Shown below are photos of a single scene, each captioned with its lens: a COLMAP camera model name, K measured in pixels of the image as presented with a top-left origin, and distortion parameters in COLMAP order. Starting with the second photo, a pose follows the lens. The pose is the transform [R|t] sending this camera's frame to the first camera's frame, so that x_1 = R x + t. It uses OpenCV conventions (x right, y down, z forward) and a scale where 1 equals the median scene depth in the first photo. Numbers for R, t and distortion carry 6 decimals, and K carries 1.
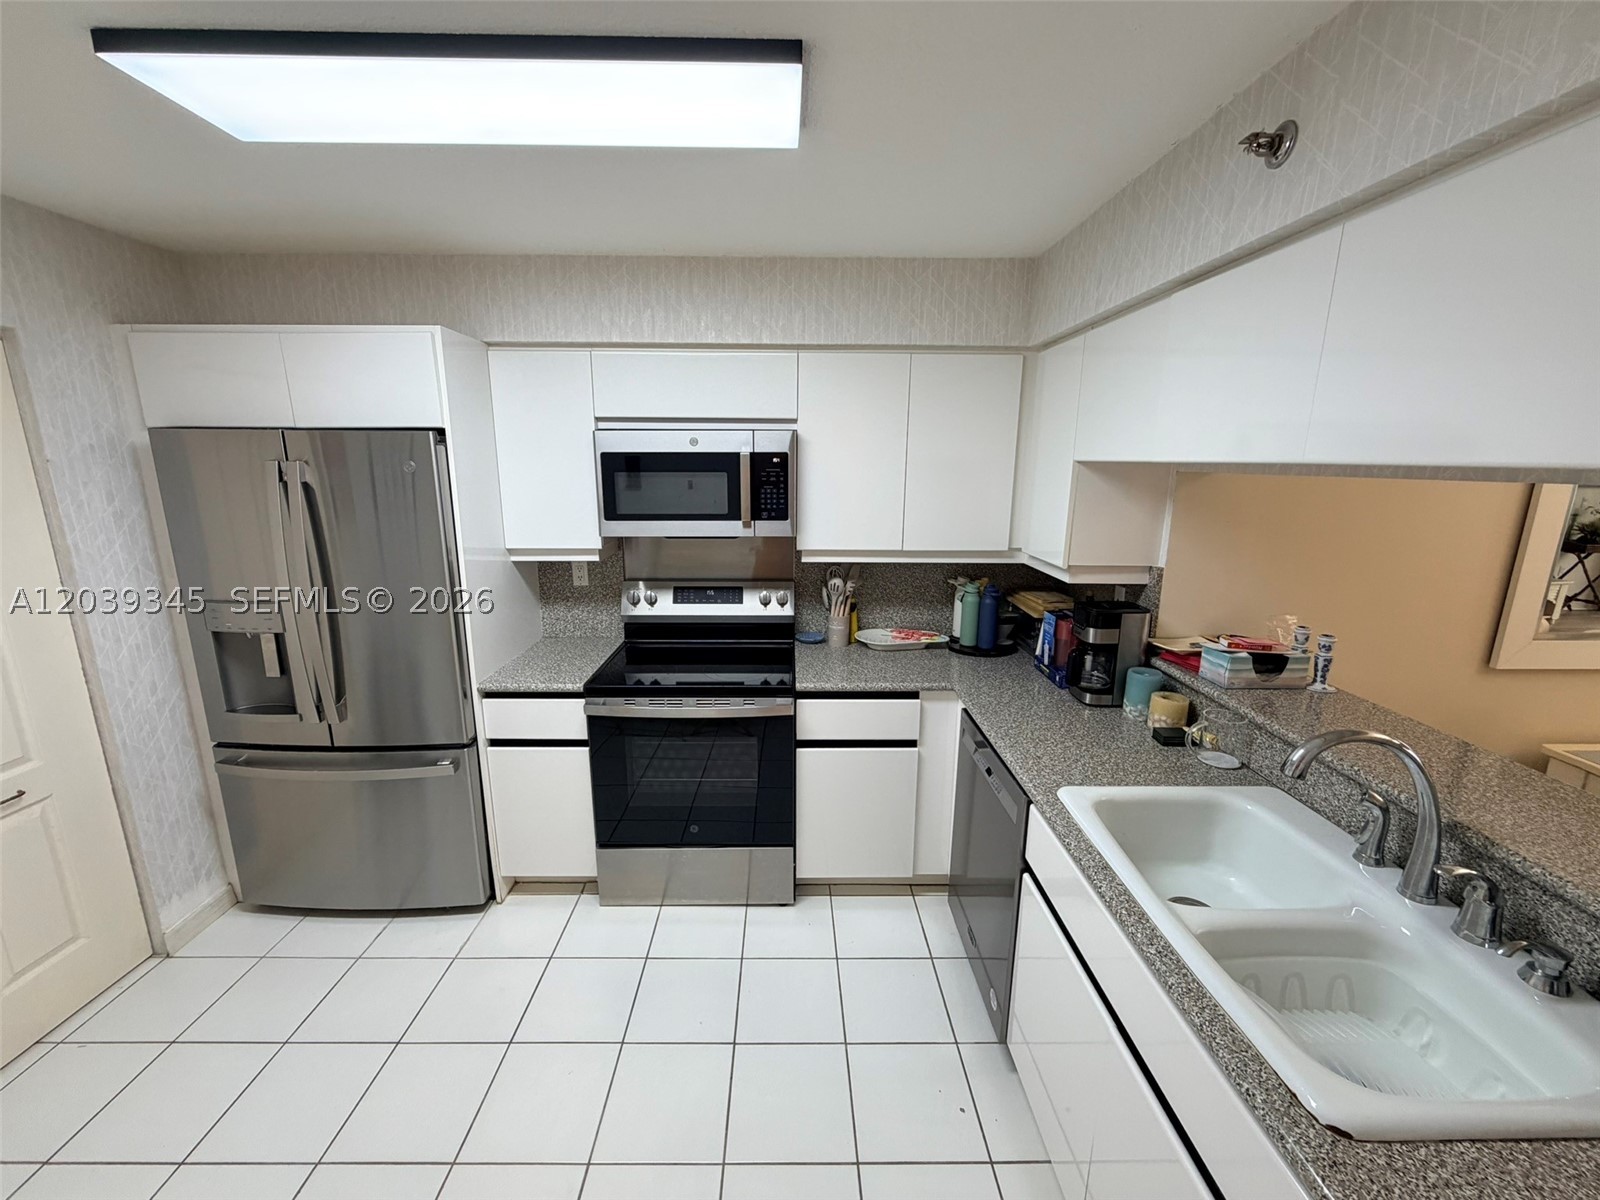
lens RADIAL K [[640.0, 0, 797.5], [0, 640.0, 598.7], [0, 0, 1]] dist [0.000520, -0.000003]
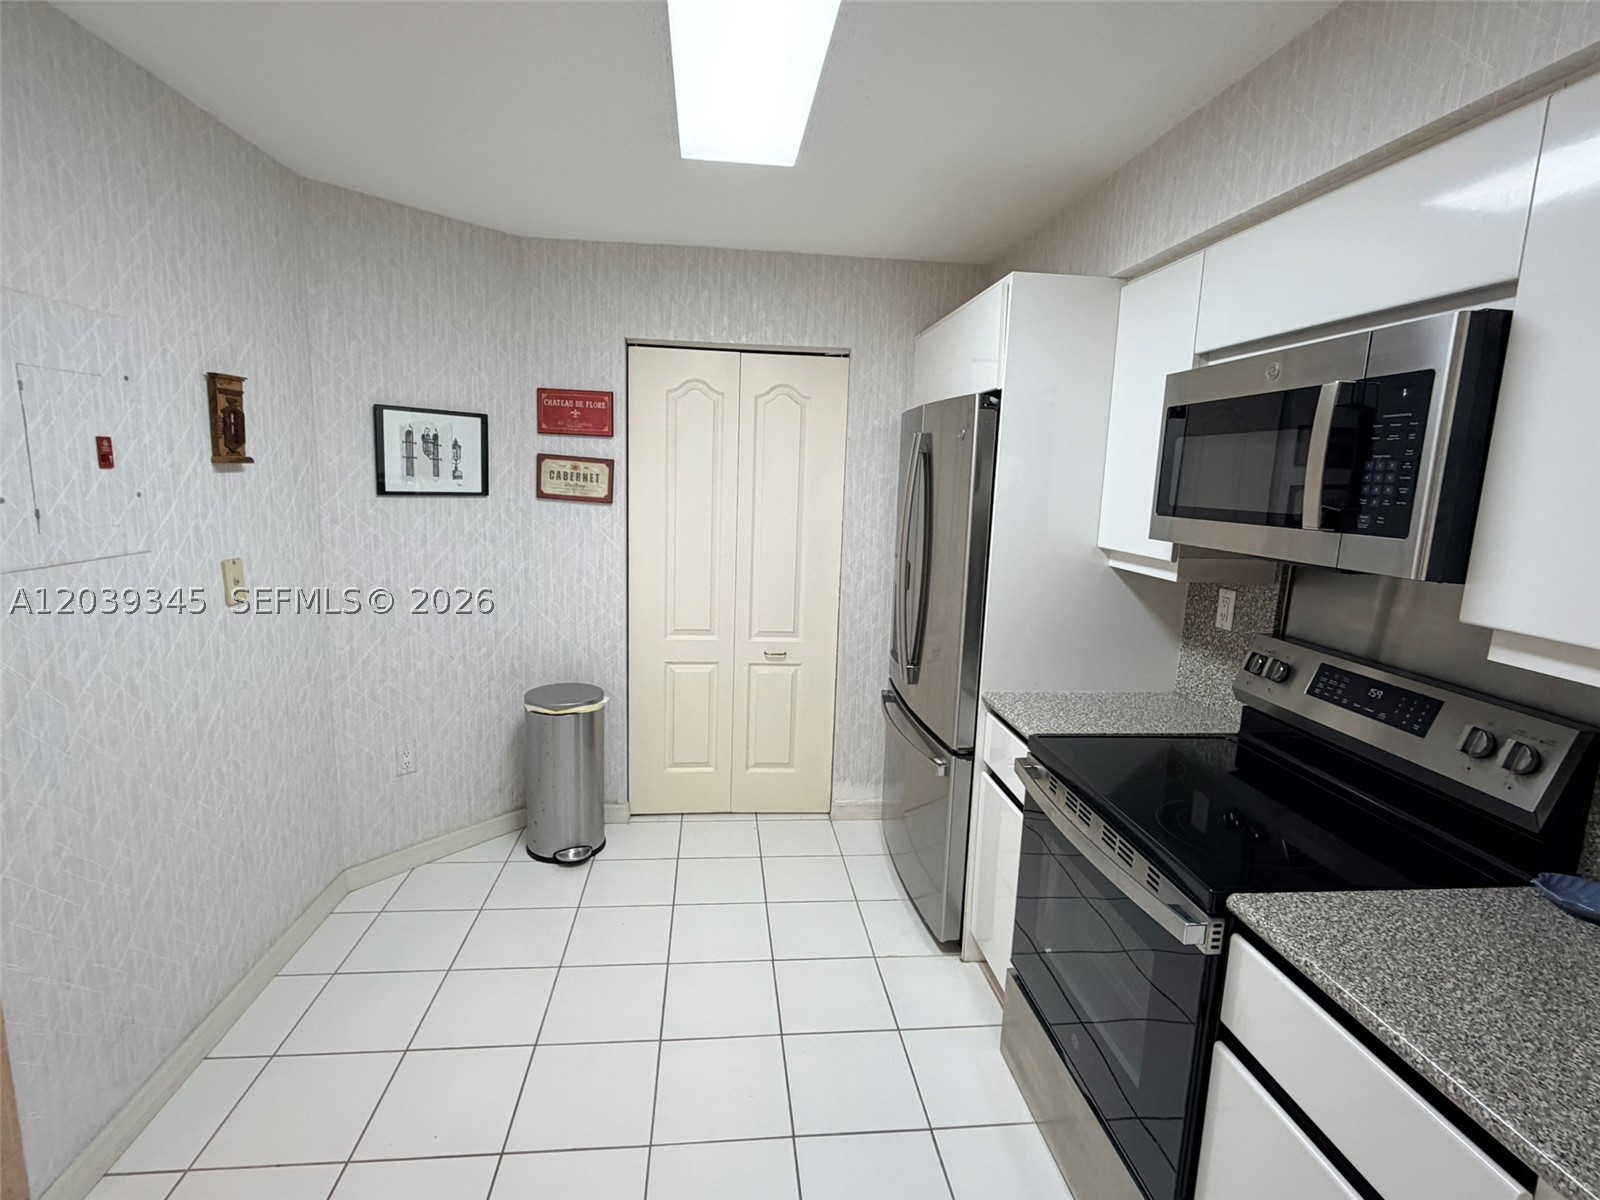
lens RADIAL K [[787.2, 0, 794.6], [0, 787.2, 604.2], [0, 0, 1]] dist [0.001397, -0.000846]
pose [[0.075952, 0.162898, -0.983715, 0.472895], [-0.243753, 0.959665, 0.140095, -0.060455], [0.966859, 0.229143, 0.112595, 0.603948]]
